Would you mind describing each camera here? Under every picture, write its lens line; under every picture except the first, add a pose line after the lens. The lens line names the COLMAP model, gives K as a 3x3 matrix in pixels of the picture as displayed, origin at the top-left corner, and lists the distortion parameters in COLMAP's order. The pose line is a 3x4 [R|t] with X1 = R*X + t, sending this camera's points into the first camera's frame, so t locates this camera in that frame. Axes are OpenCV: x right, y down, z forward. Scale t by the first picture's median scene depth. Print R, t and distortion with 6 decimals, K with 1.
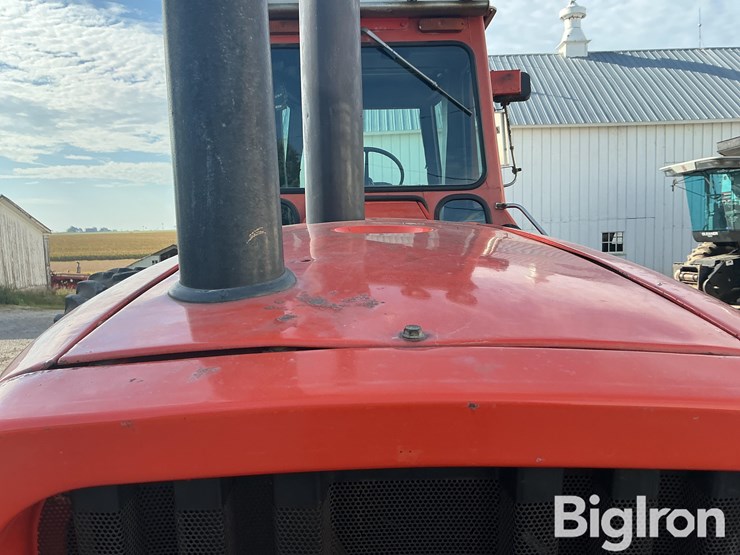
lens RADIAL K [[617.1, 0, 369.1], [0, 617.1, 280.7], [0, 0, 1]] dist [0.063982, -0.116013]
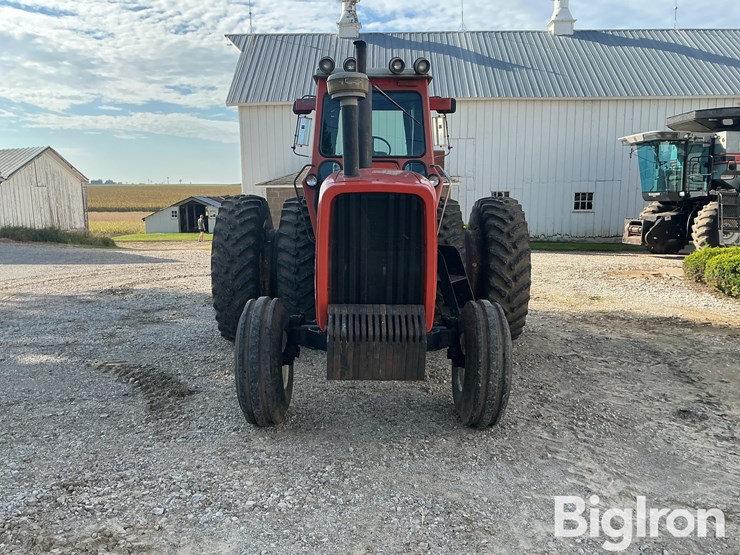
lens RADIAL K [[617.1, 0, 371.6], [0, 617.1, 278.5], [0, 0, 1]] dist [0.063982, -0.116013]
pose [[0.999696, 0.024605, -0.001670, 0.000937], [-0.024455, 0.997792, 0.061748, 0.020995], [0.003185, -0.061689, 0.998090, -0.172818]]
